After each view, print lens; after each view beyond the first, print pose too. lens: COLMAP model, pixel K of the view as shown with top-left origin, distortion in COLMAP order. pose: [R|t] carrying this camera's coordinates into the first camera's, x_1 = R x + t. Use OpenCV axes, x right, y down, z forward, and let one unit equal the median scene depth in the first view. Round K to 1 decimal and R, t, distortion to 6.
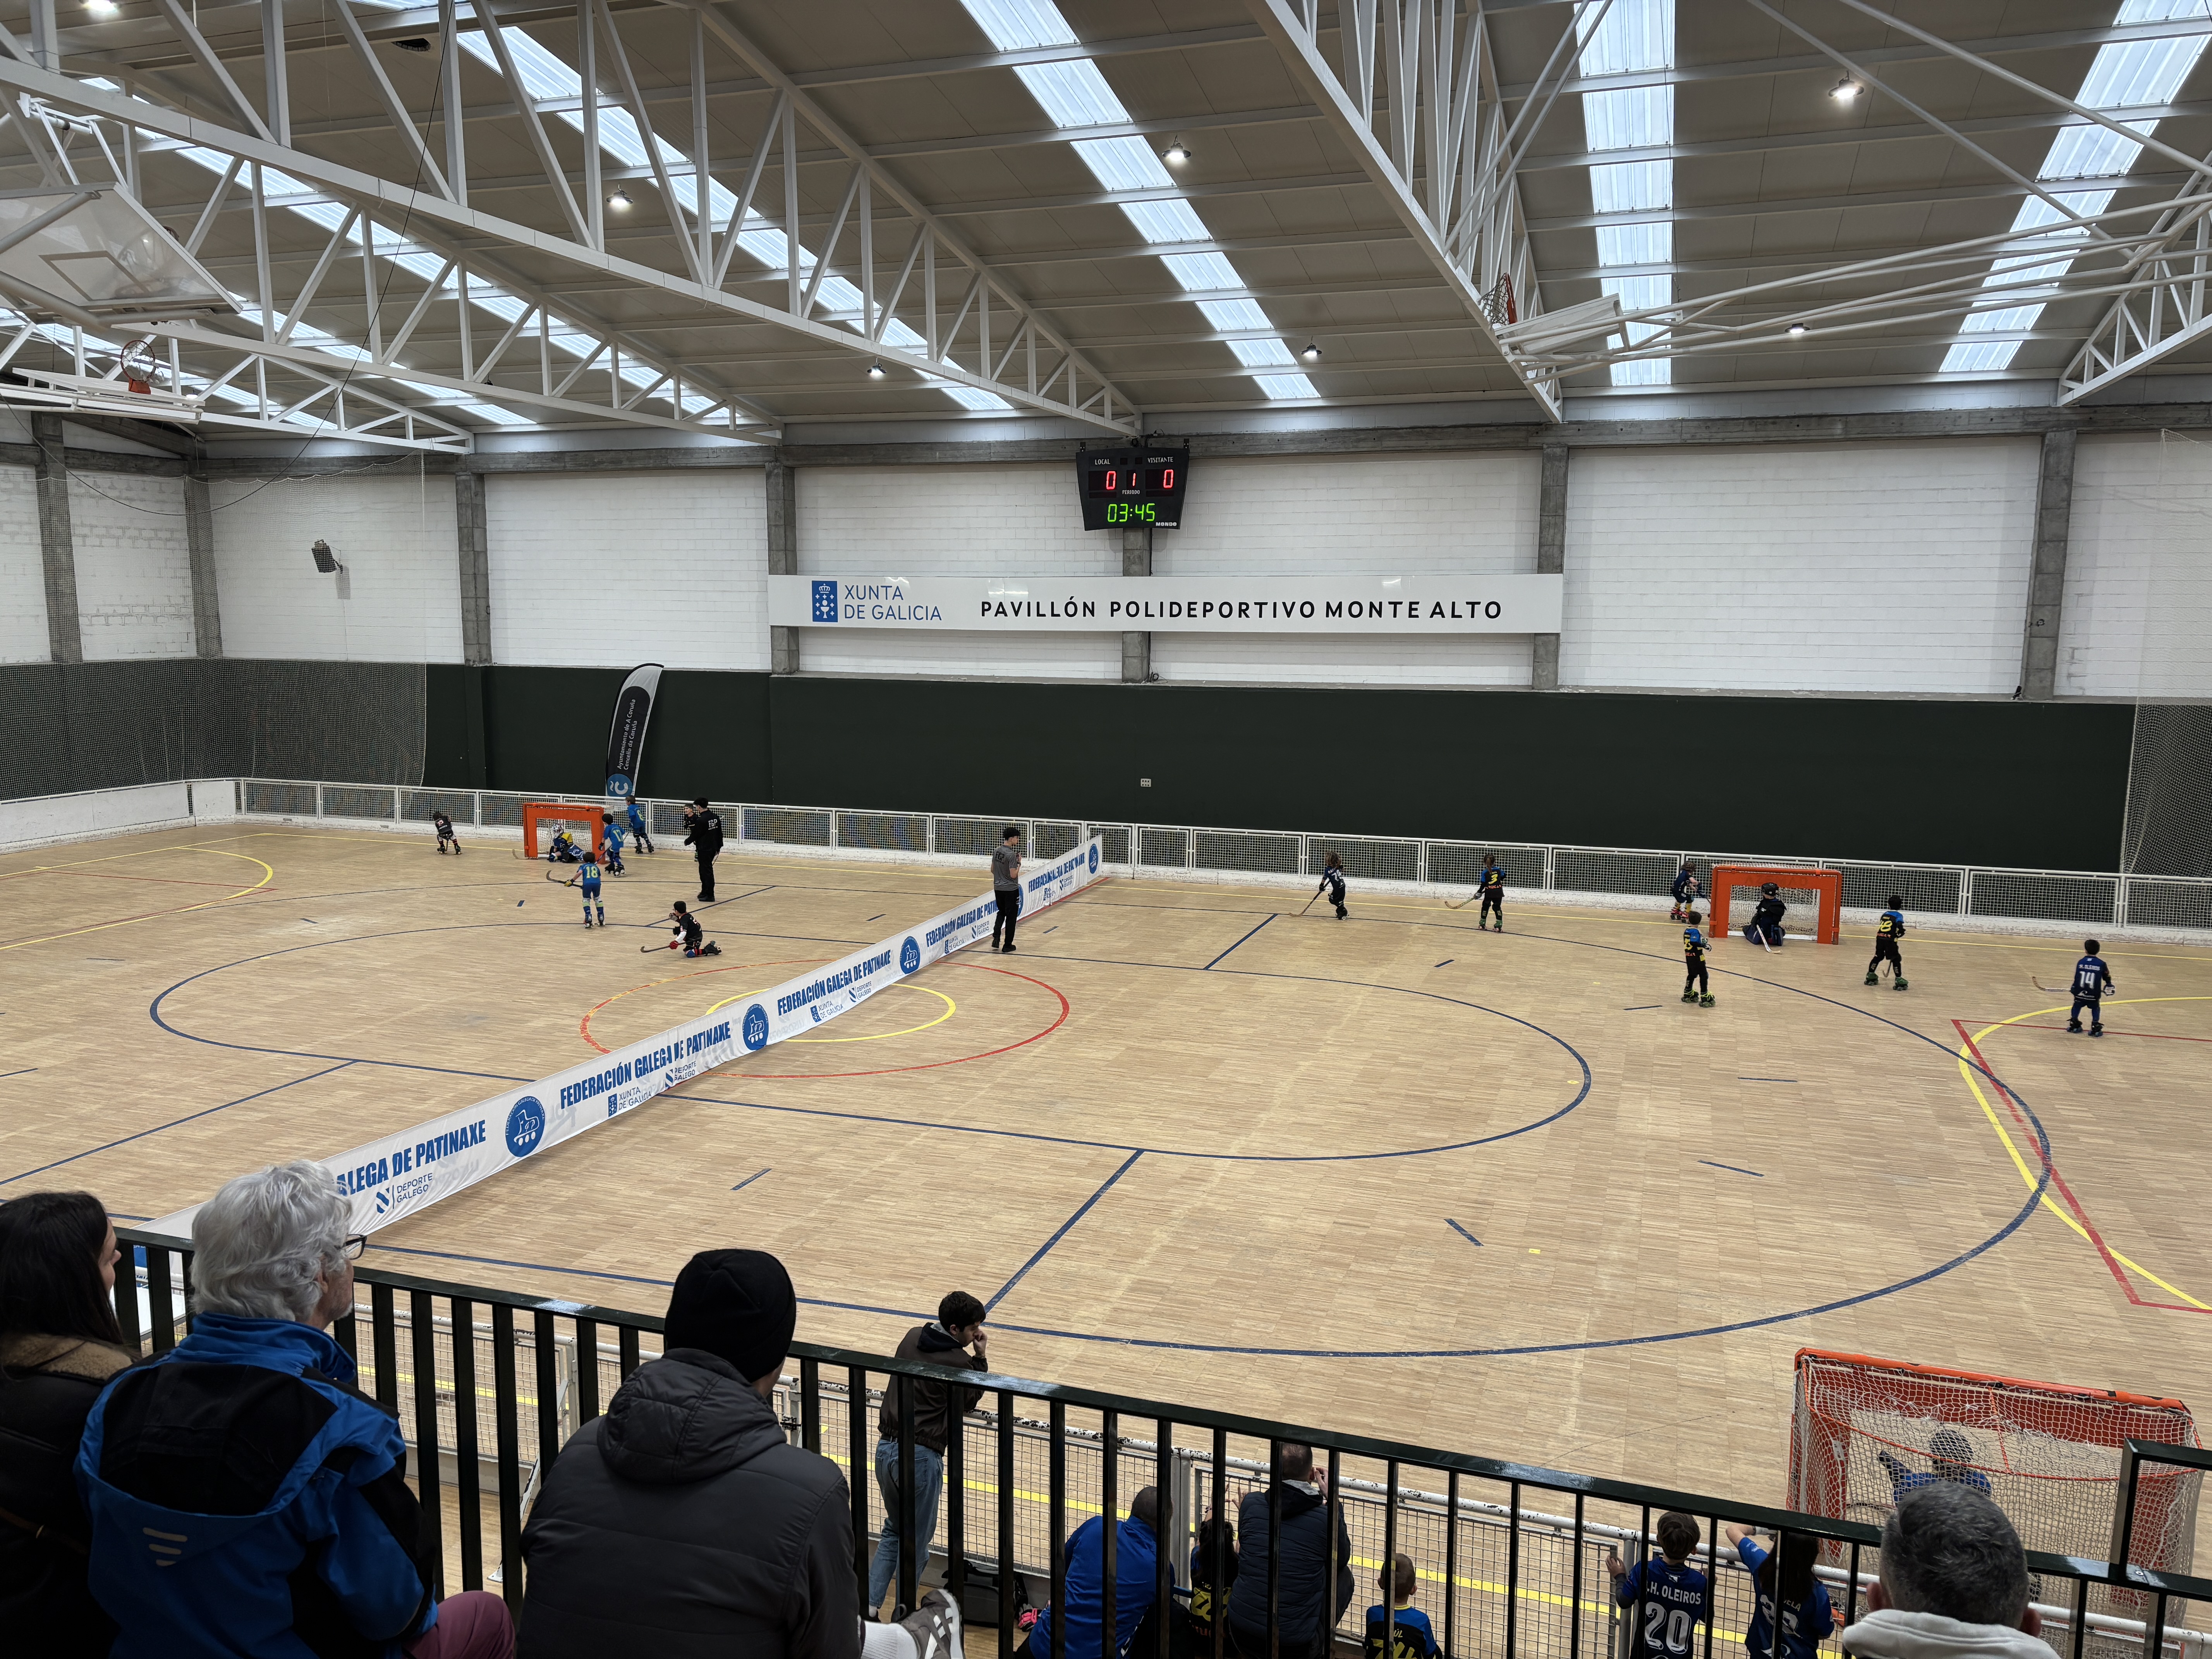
lens RADIAL K [[1649.6, 0, 1100.1], [0, 1649.6, 845.0], [0, 0, 1]] dist [0.063873, -0.055440]
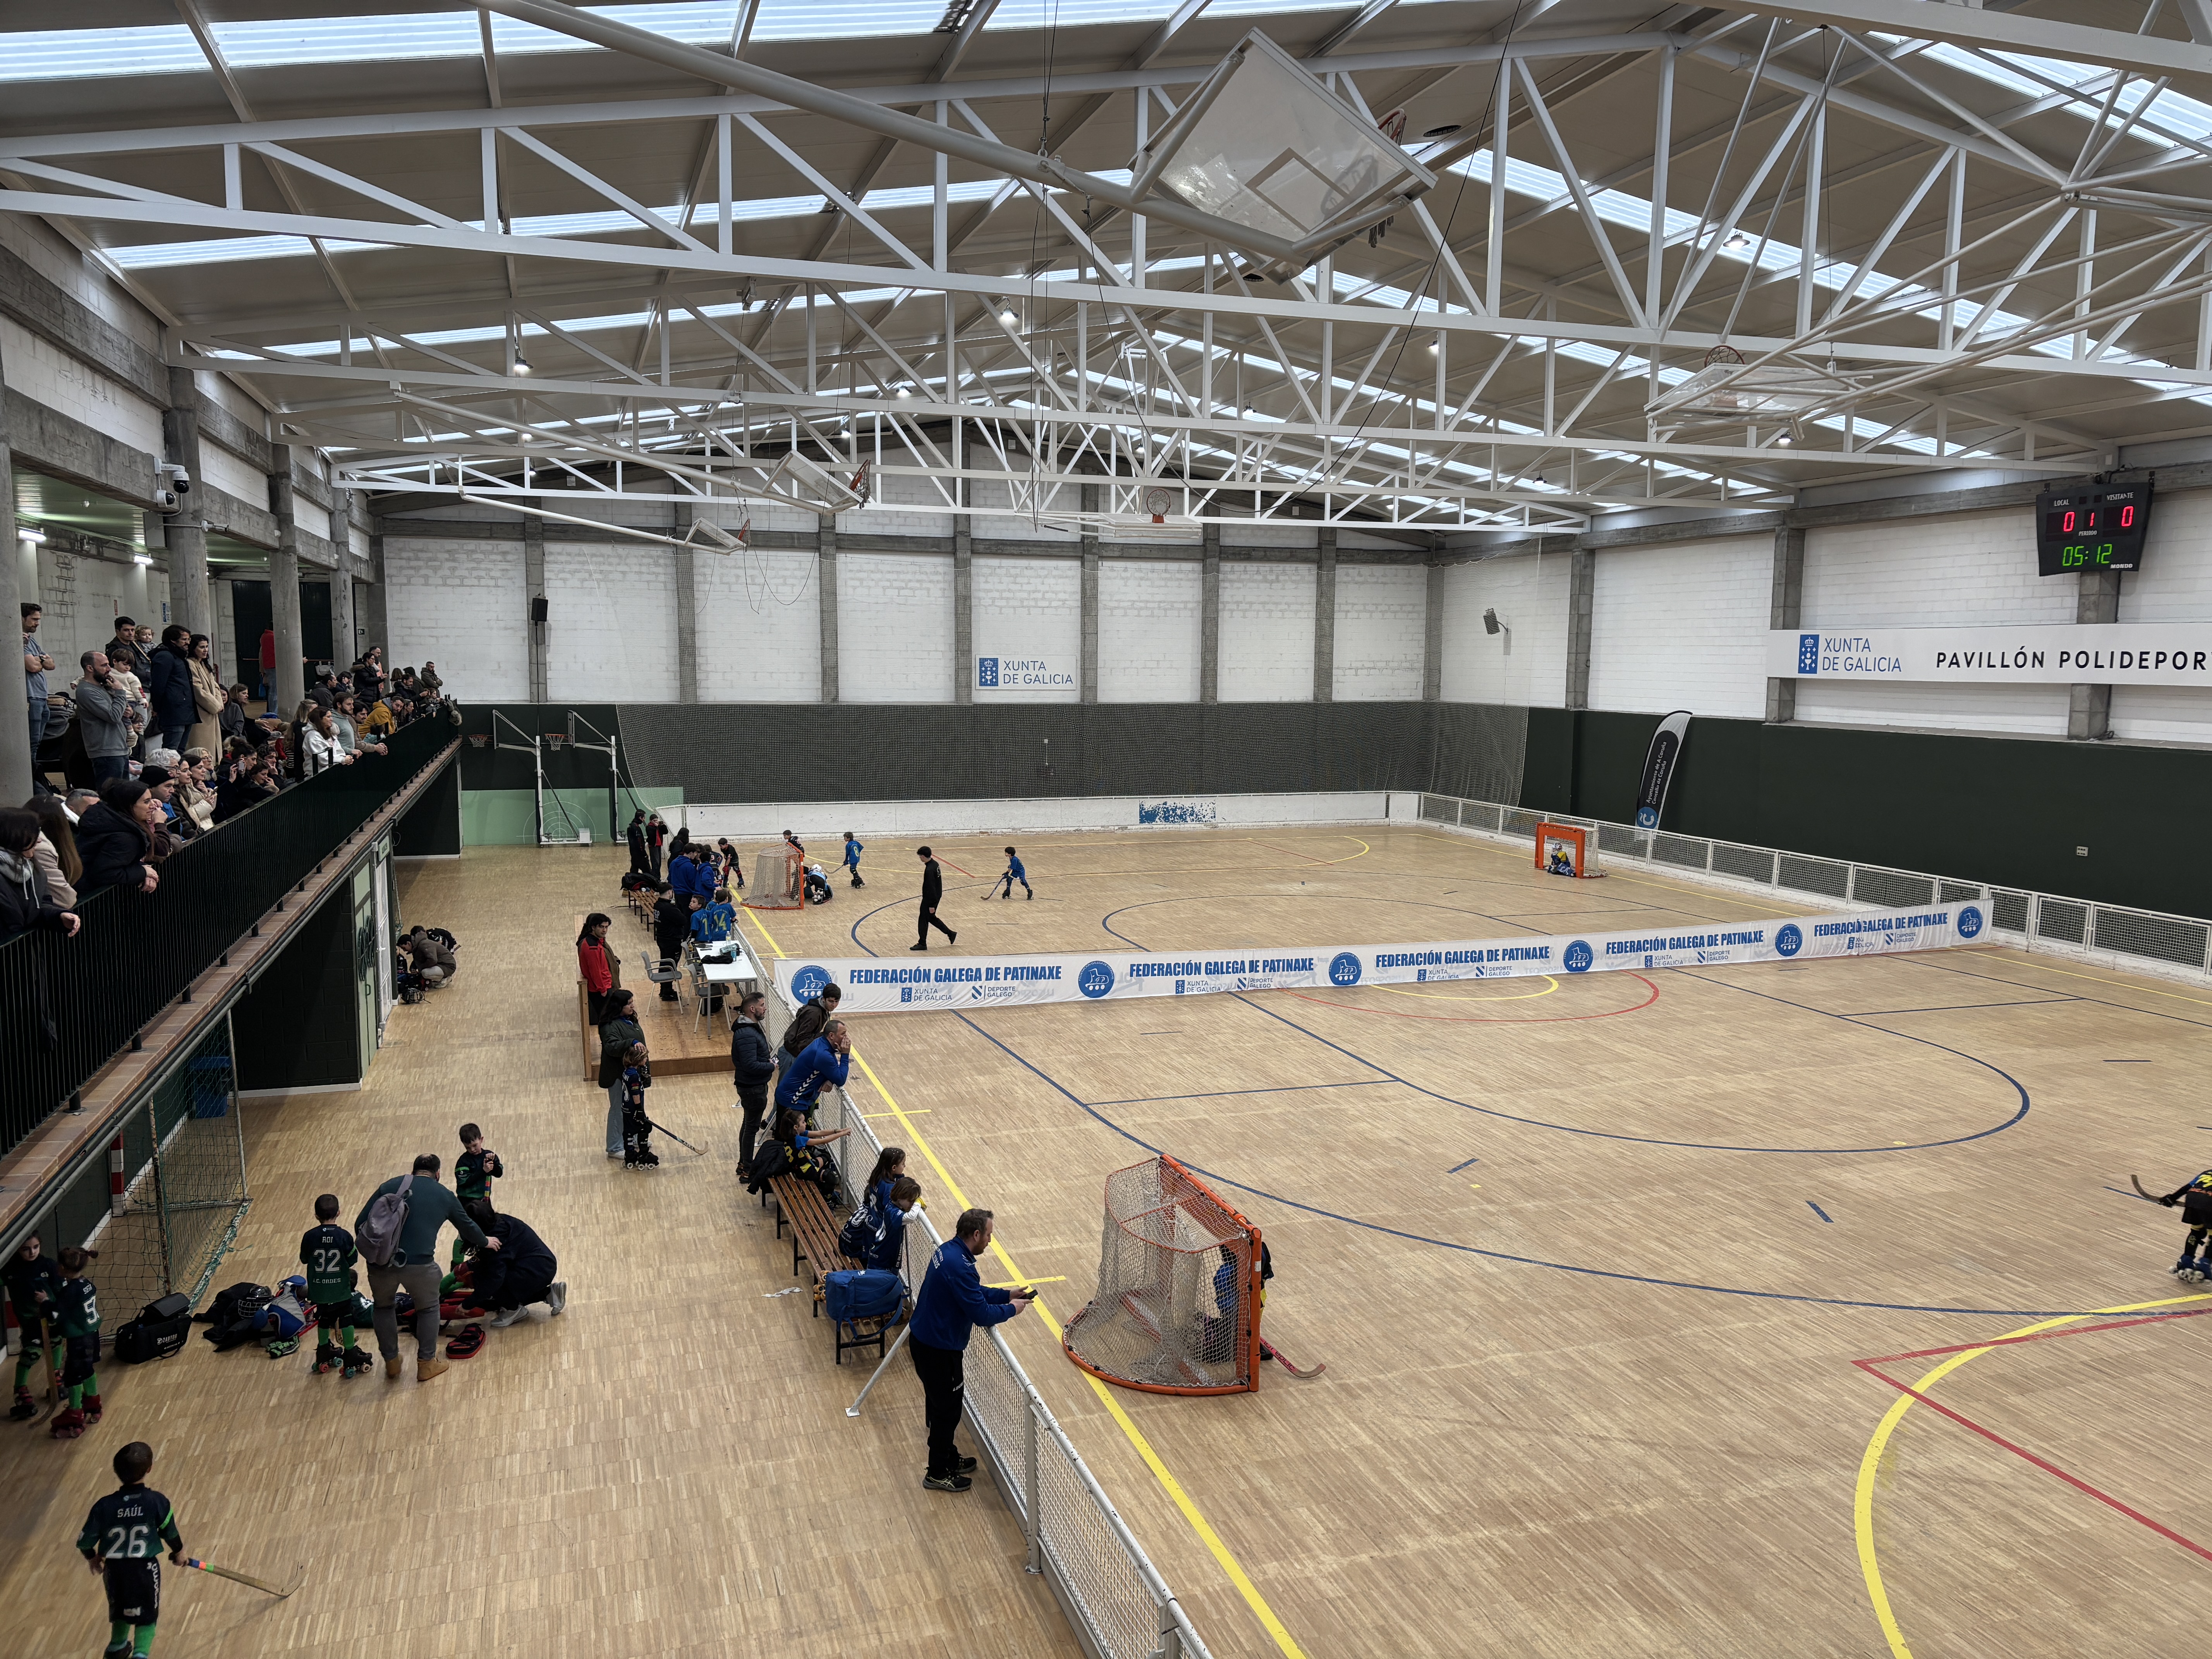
lens RADIAL K [[1649.6, 0, 1100.1], [0, 1649.6, 845.0], [0, 0, 1]] dist [0.063873, -0.055440]
pose [[0.604530, 0.091382, -0.791323, 0.430443], [-0.121182, 0.992386, 0.022024, 0.003450], [0.787311, 0.082580, 0.611001, 0.017321]]
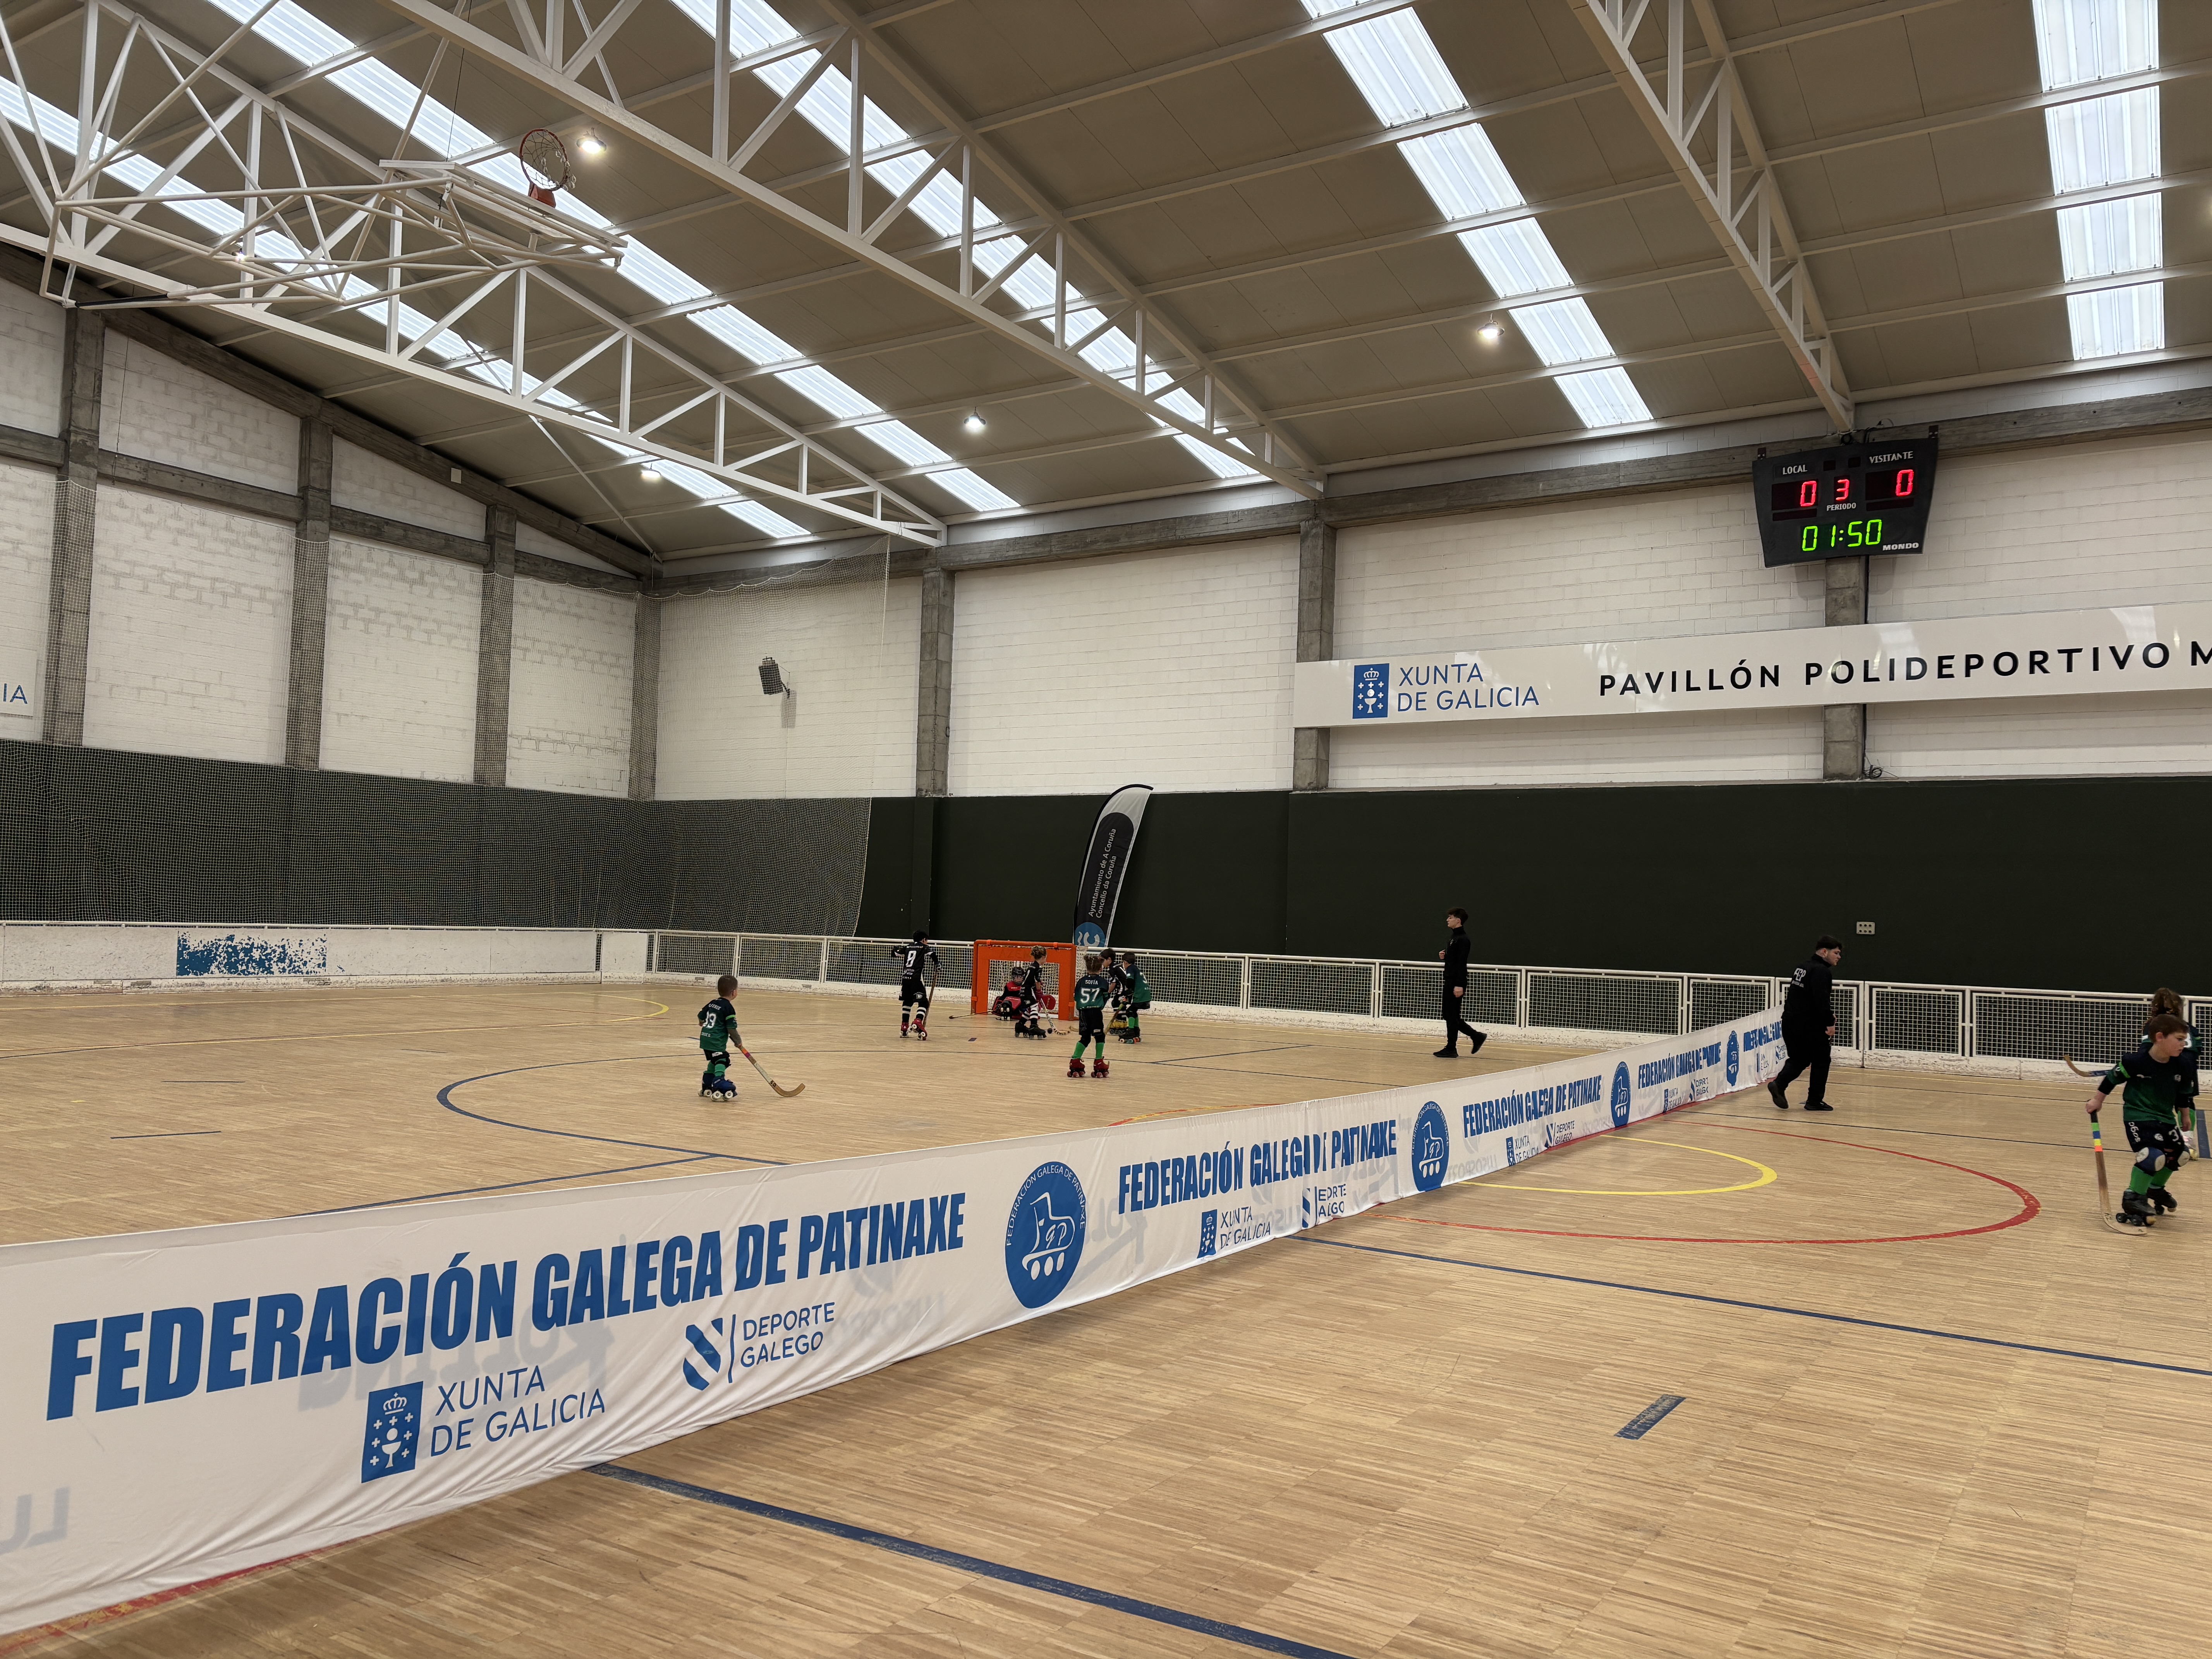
lens RADIAL K [[1649.6, 0, 1100.1], [0, 1649.6, 845.0], [0, 0, 1]] dist [0.063873, -0.055440]
pose [[0.971656, 0.014397, -0.235961, -0.114132], [-0.059633, 0.980792, -0.185719, 0.072571], [0.228755, 0.194526, 0.953851, 0.284448]]
